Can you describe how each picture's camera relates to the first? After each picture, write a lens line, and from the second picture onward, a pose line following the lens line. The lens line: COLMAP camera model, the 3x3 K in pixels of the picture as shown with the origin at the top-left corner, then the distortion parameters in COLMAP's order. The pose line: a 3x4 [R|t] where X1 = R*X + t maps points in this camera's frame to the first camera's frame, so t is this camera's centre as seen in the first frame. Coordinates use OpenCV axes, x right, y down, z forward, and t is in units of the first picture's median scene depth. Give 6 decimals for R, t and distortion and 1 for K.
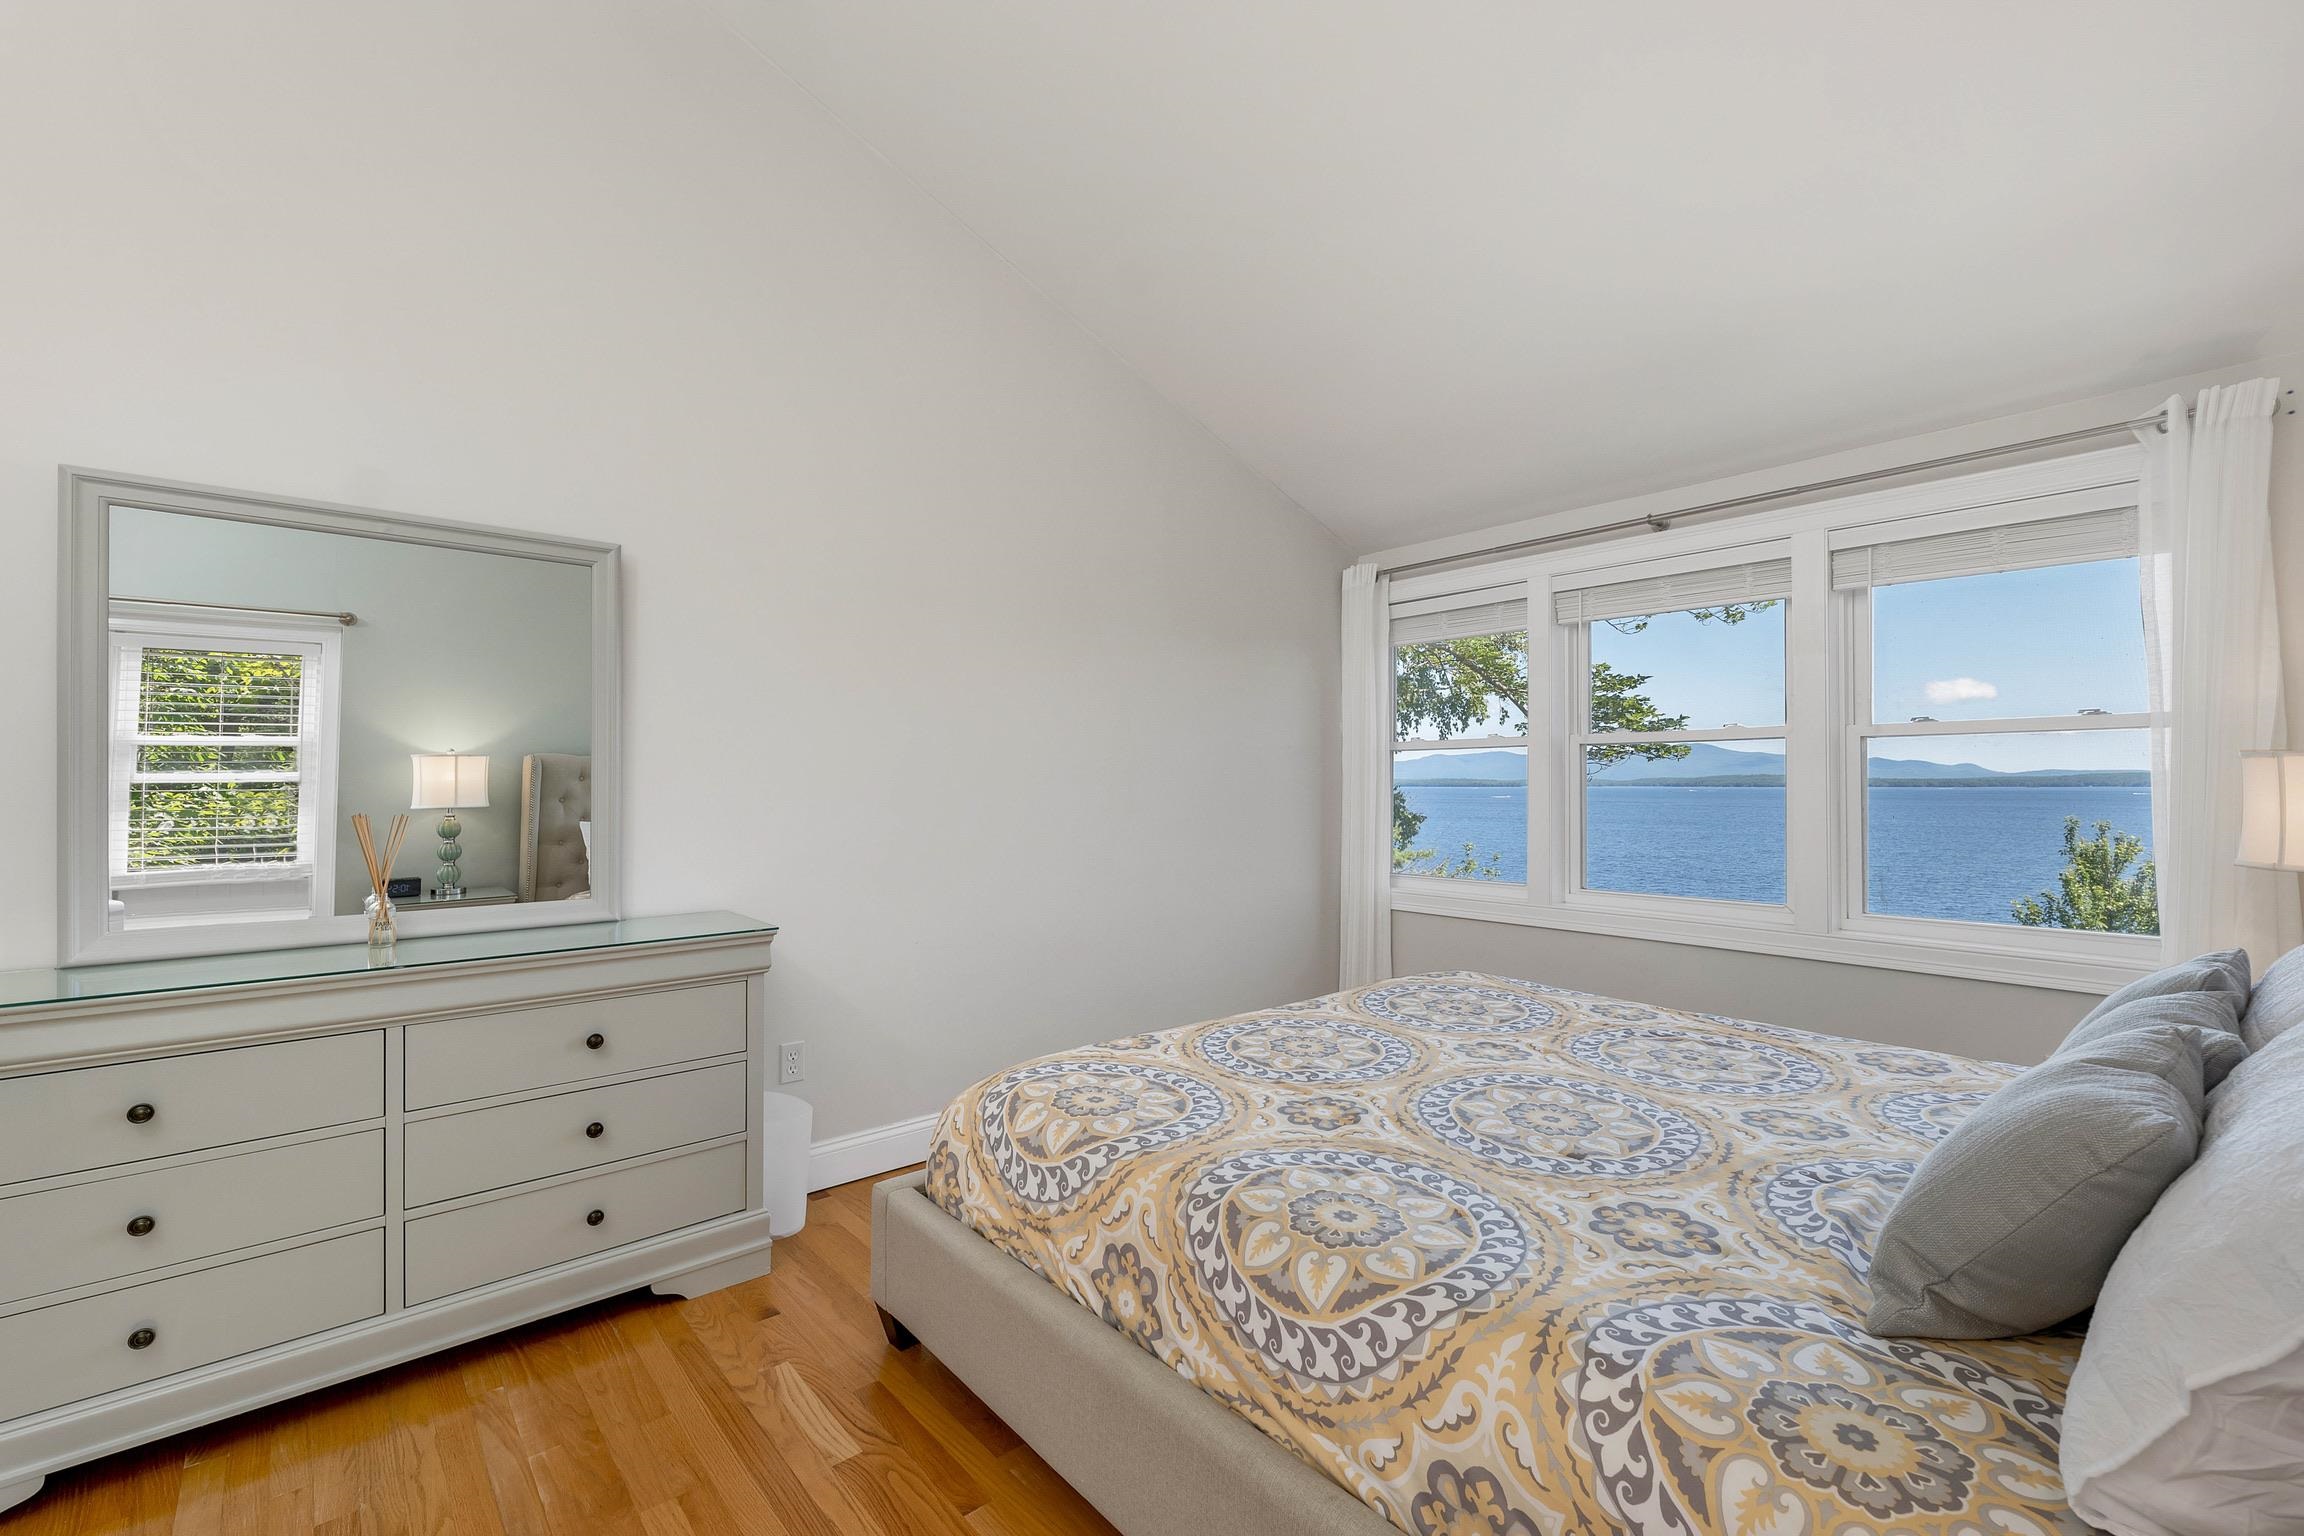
lens RADIAL K [[954.9, 0, 1145.5], [0, 954.9, 772.2], [0, 0, 1]] dist [0.001343, 0.000016]
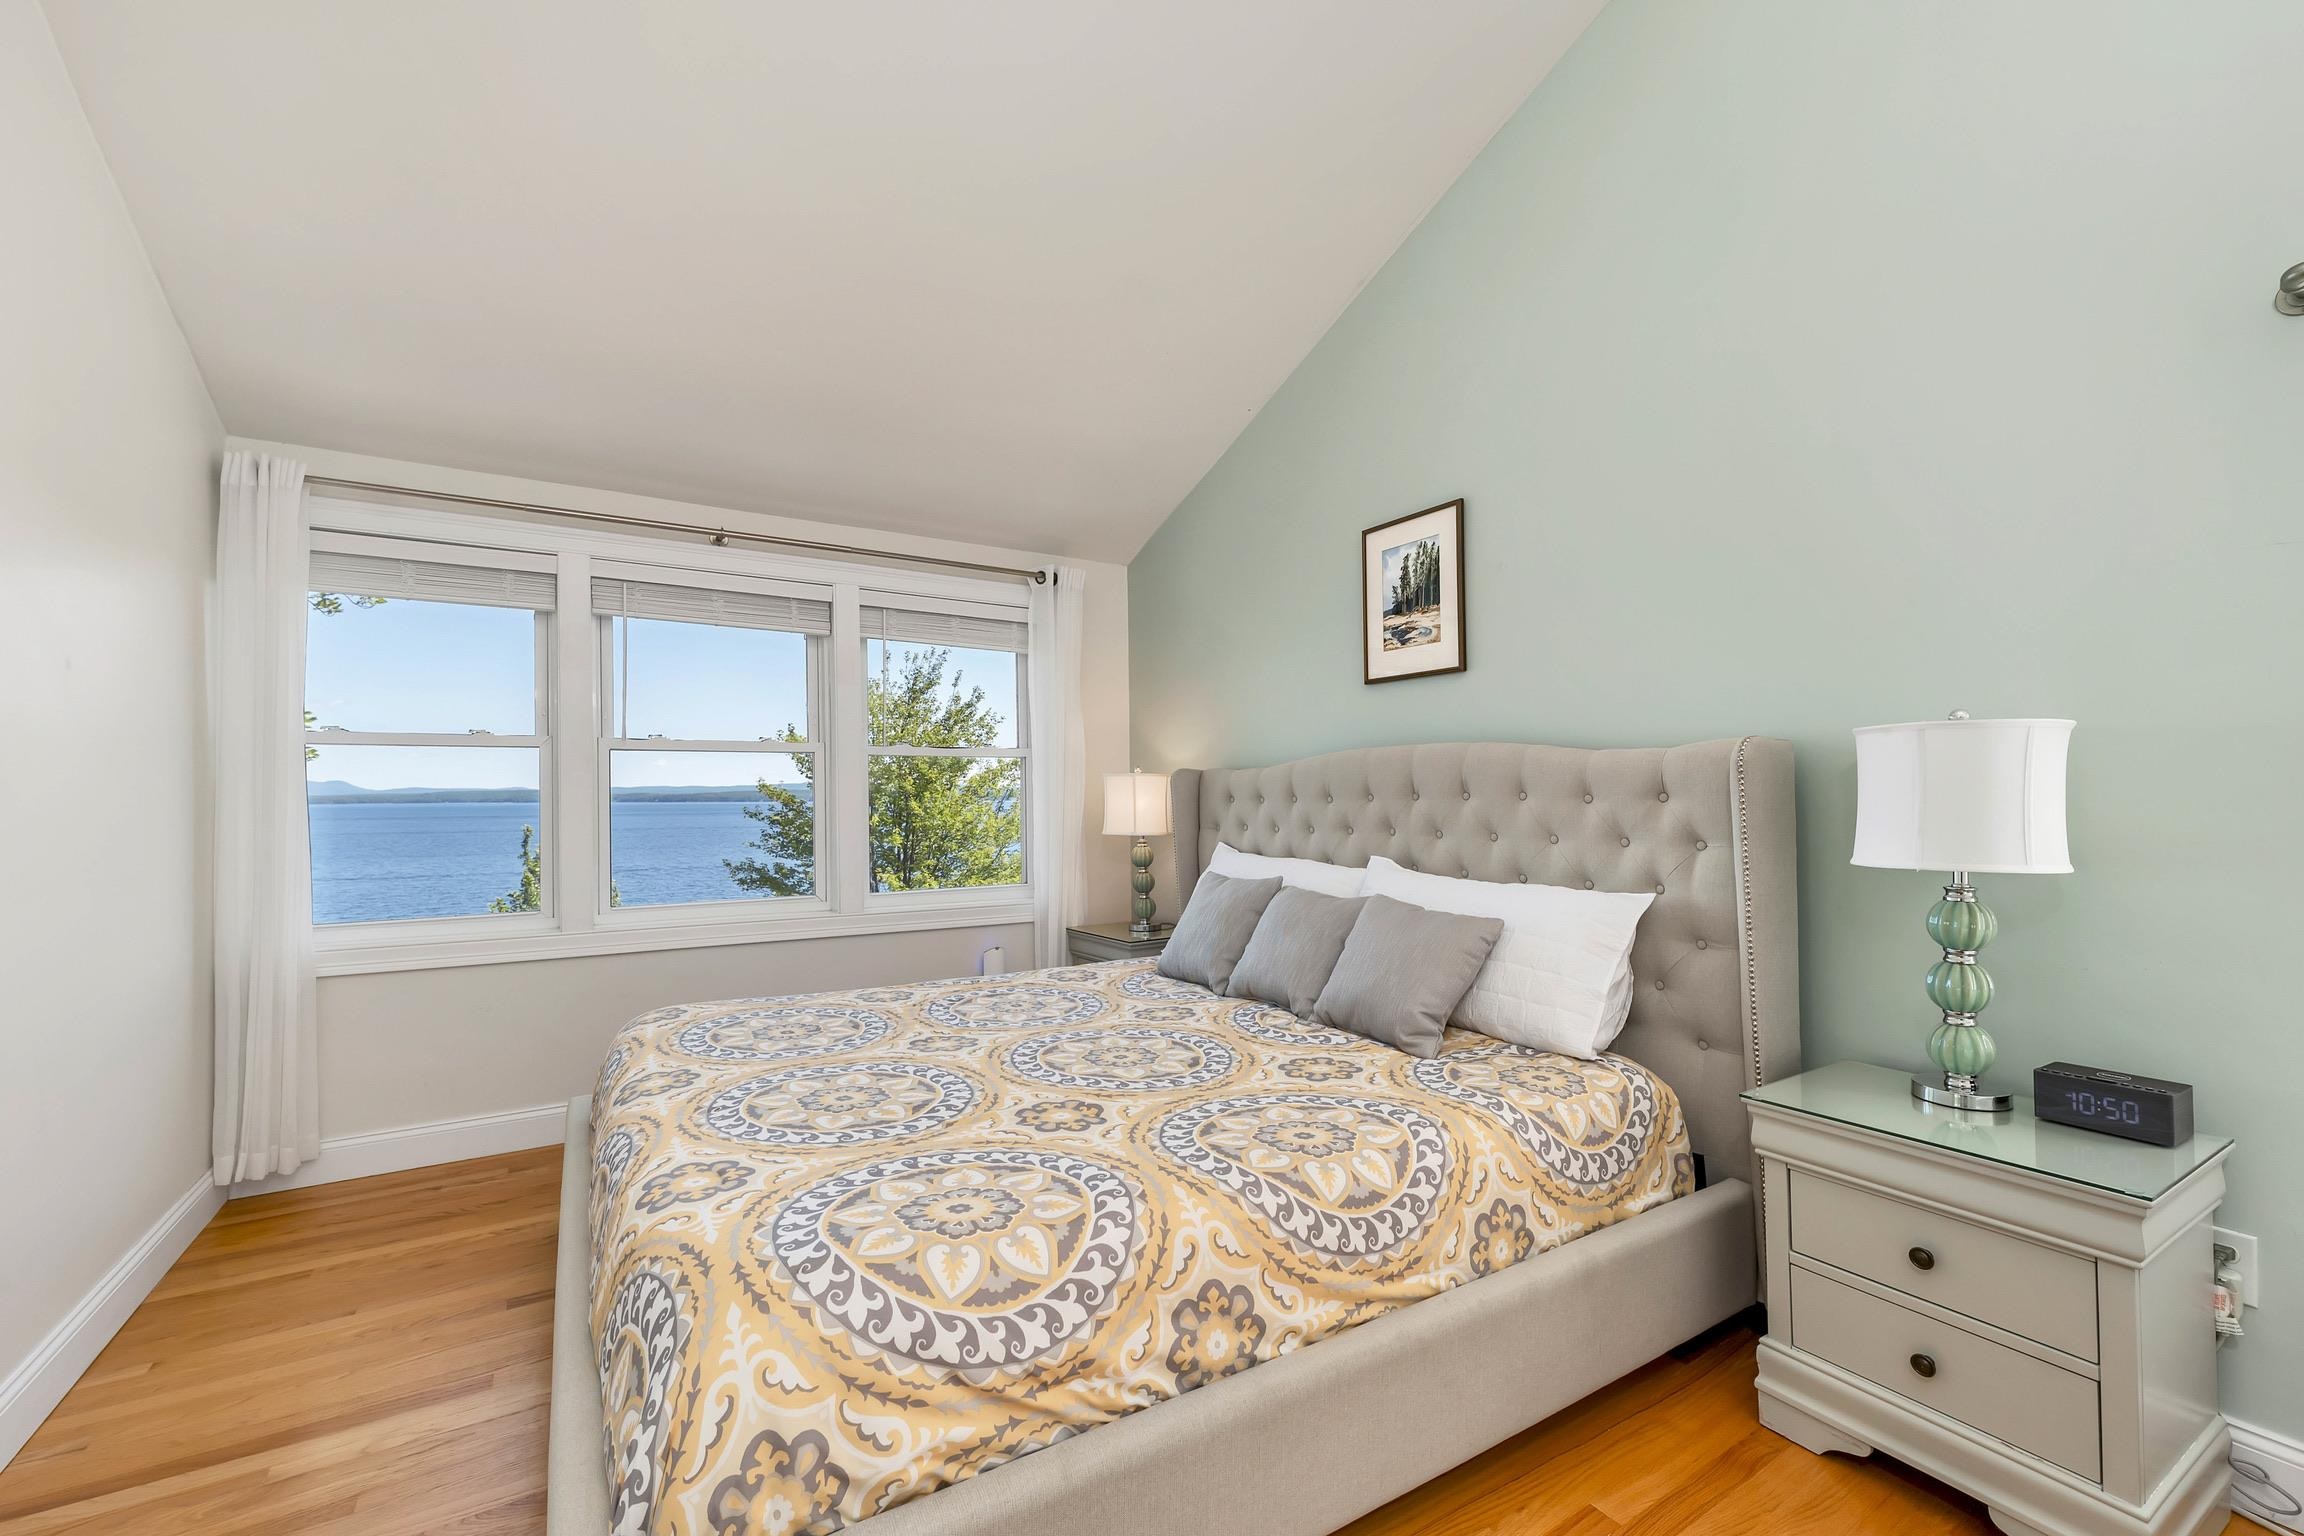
lens RADIAL K [[954.9, 0, 1147.8], [0, 954.9, 778.9], [0, 0, 1]] dist [0.001343, 0.000016]
pose [[0.157381, 0.017718, 0.987379, -0.824300], [-0.008251, 0.999828, -0.016626, 0.026489], [-0.987504, -0.005530, 0.157500, 0.807442]]
